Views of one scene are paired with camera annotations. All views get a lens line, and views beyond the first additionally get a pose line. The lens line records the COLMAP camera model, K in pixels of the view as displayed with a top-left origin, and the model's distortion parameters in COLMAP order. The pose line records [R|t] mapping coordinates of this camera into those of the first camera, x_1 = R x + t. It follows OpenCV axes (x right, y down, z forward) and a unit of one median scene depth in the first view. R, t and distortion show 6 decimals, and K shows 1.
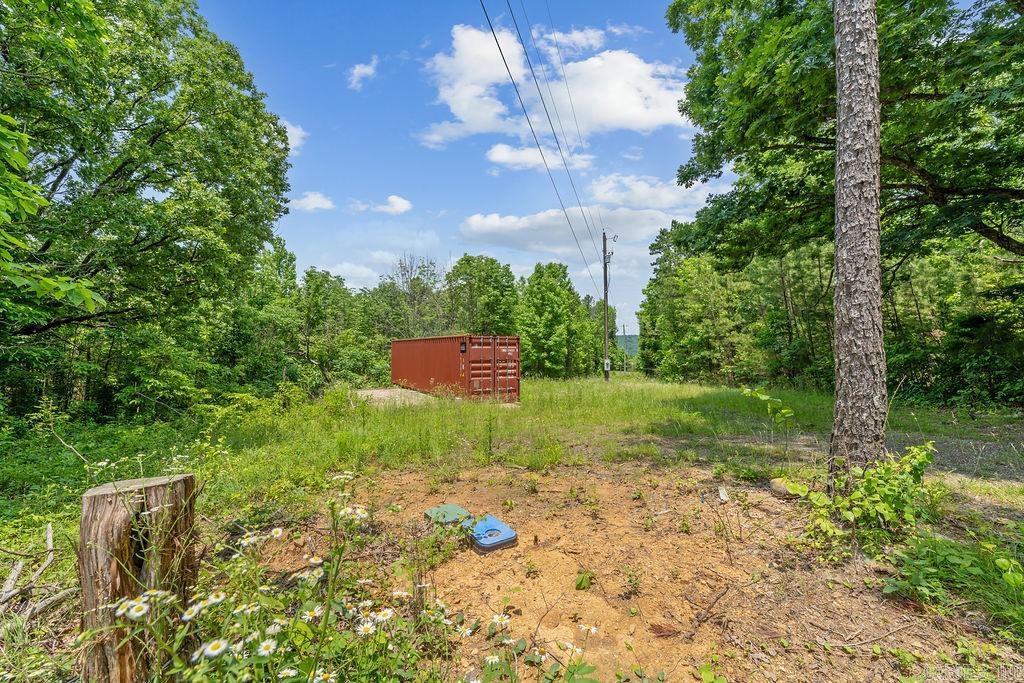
lens RADIAL K [[414.8, 0, 500.8], [0, 414.8, 345.4], [0, 0, 1]] dist [-0.000117, -0.000075]
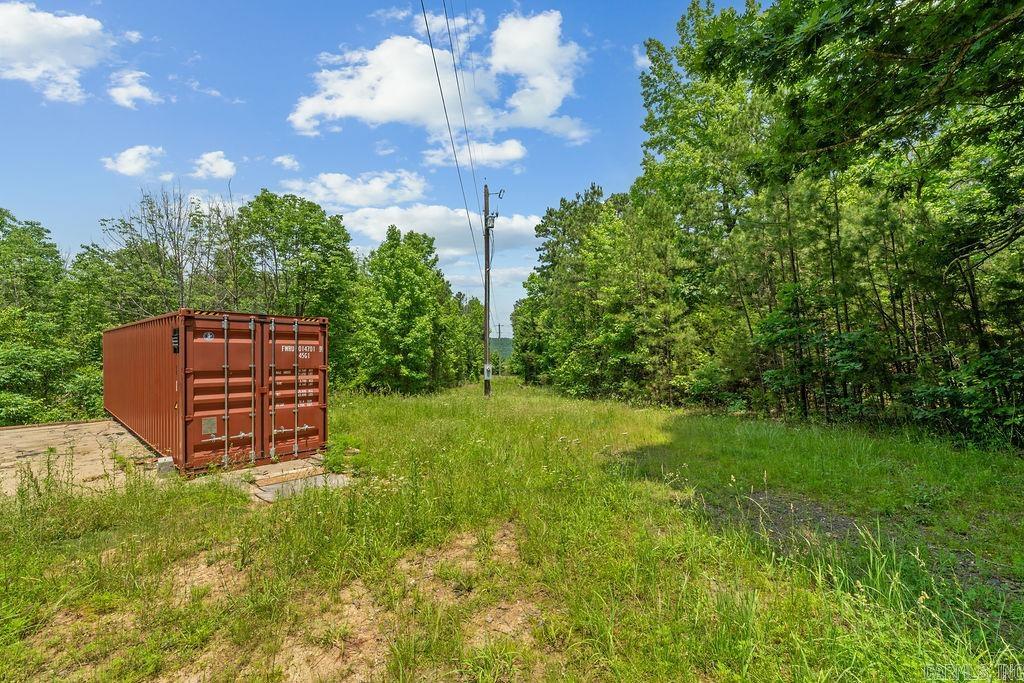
lens RADIAL K [[414.8, 0, 512.2], [0, 414.8, 345.1], [0, 0, 1]] dist [-0.000117, -0.000075]
pose [[0.944329, 0.011637, 0.328797, 0.055079], [-0.009079, 0.999915, -0.009315, 0.006129], [-0.328877, 0.005811, 0.944355, 0.282276]]
